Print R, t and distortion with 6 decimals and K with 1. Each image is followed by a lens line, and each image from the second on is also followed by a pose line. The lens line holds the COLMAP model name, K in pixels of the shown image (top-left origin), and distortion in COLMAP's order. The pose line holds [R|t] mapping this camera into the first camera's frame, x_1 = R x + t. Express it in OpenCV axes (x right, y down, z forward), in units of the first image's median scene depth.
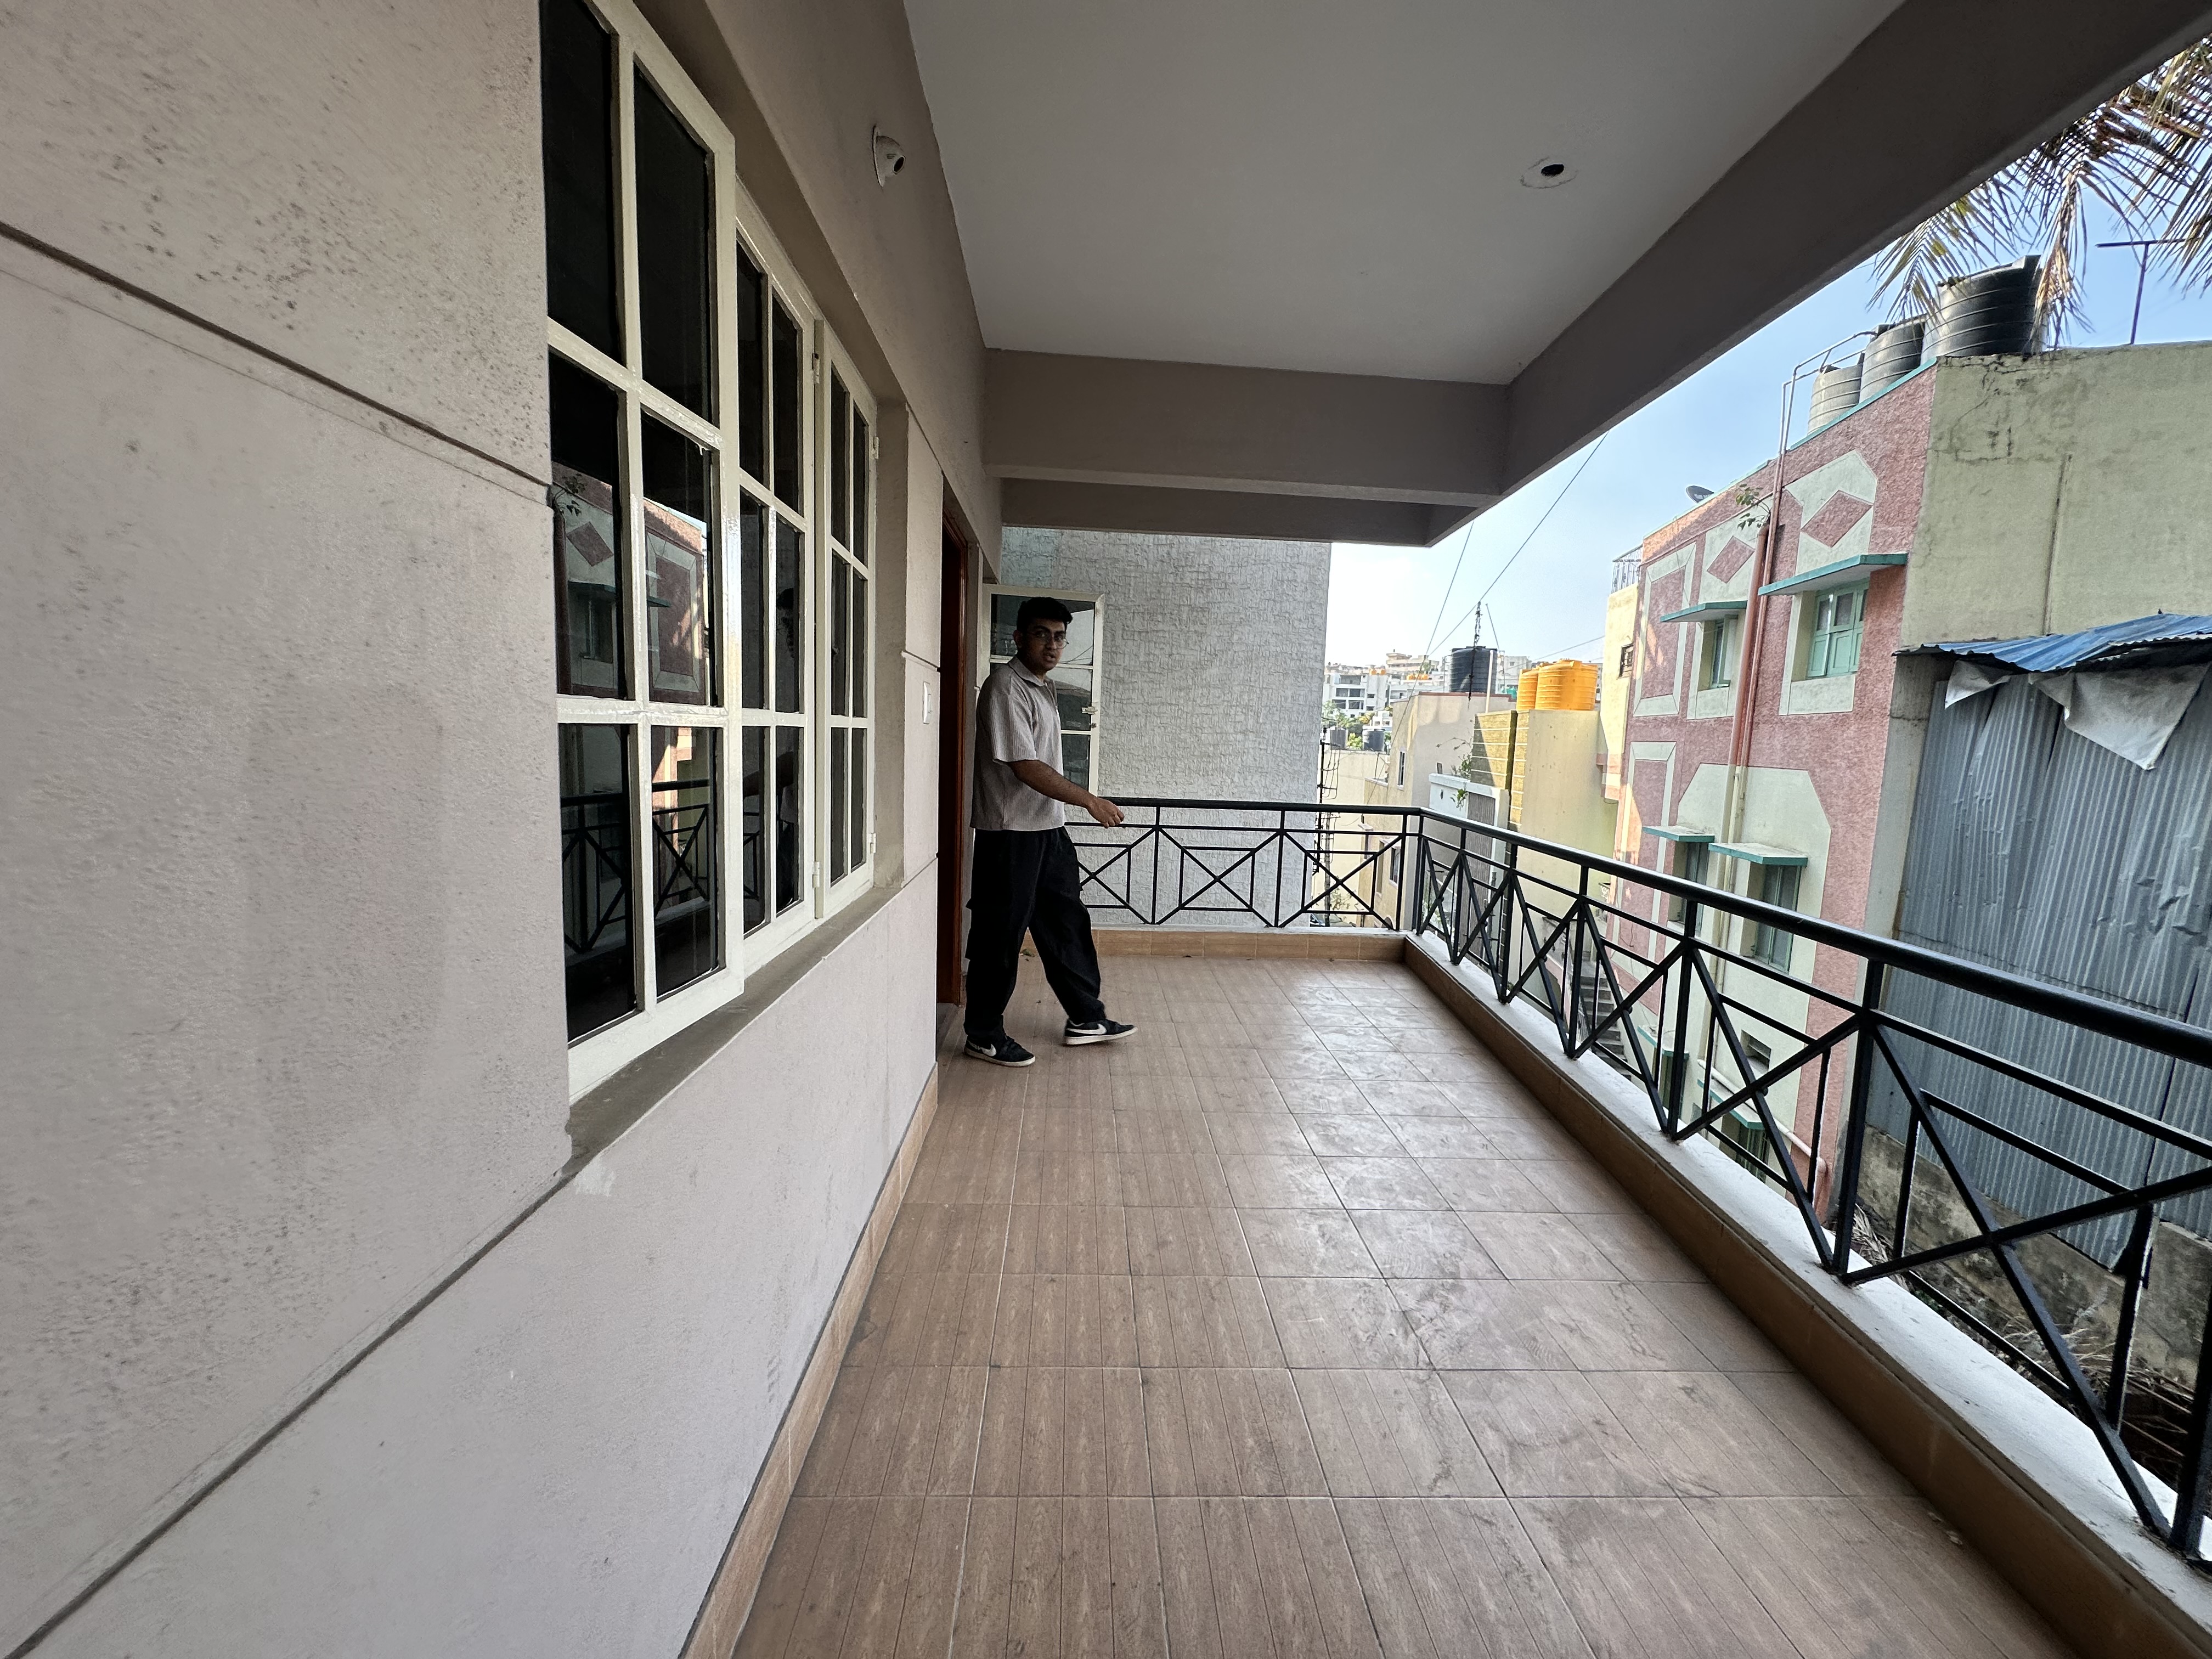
lens RADIAL K [[885.5, 0, 1114.1], [0, 885.5, 839.5], [0, 0, 1]] dist [0.001075, 0.000096]
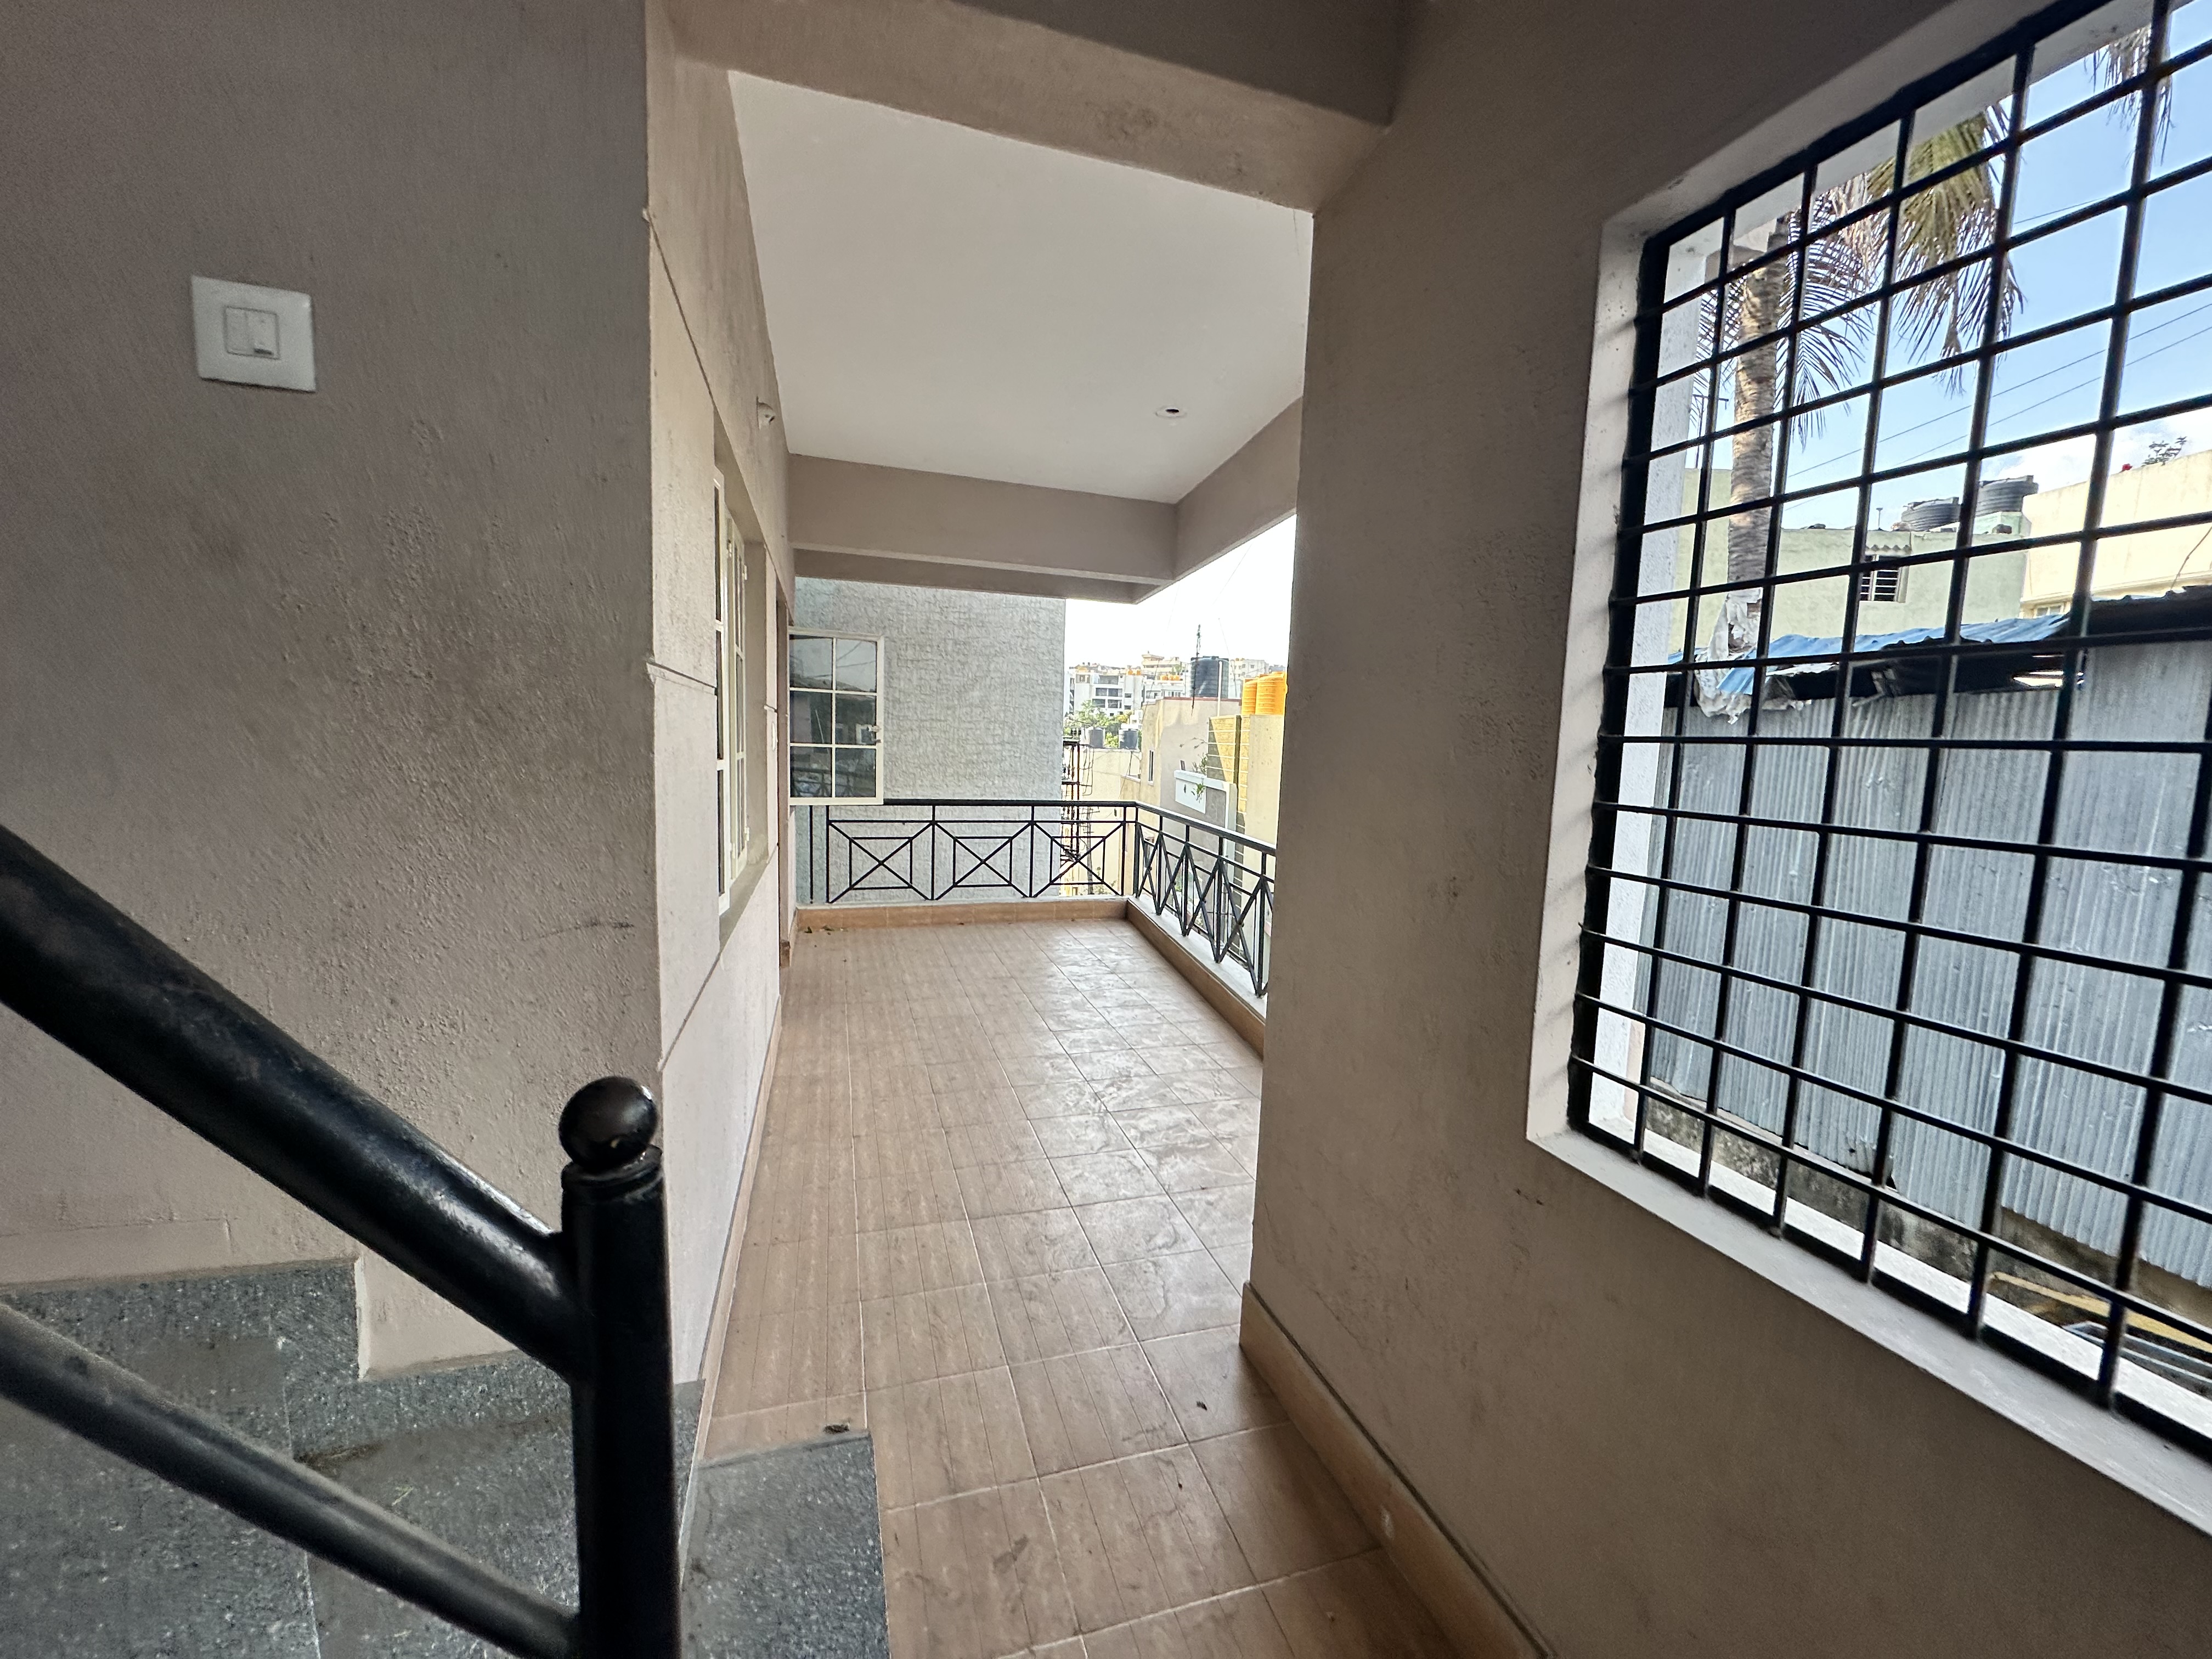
lens RADIAL K [[885.5, 0, 1117.1], [0, 885.5, 822.9], [0, 0, 1]] dist [0.001075, 0.000096]
pose [[0.964967, -0.029514, 0.260708, -0.033370], [0.033646, 0.999369, -0.011398, 0.012996], [-0.260207, 0.019770, 0.965350, -0.336382]]
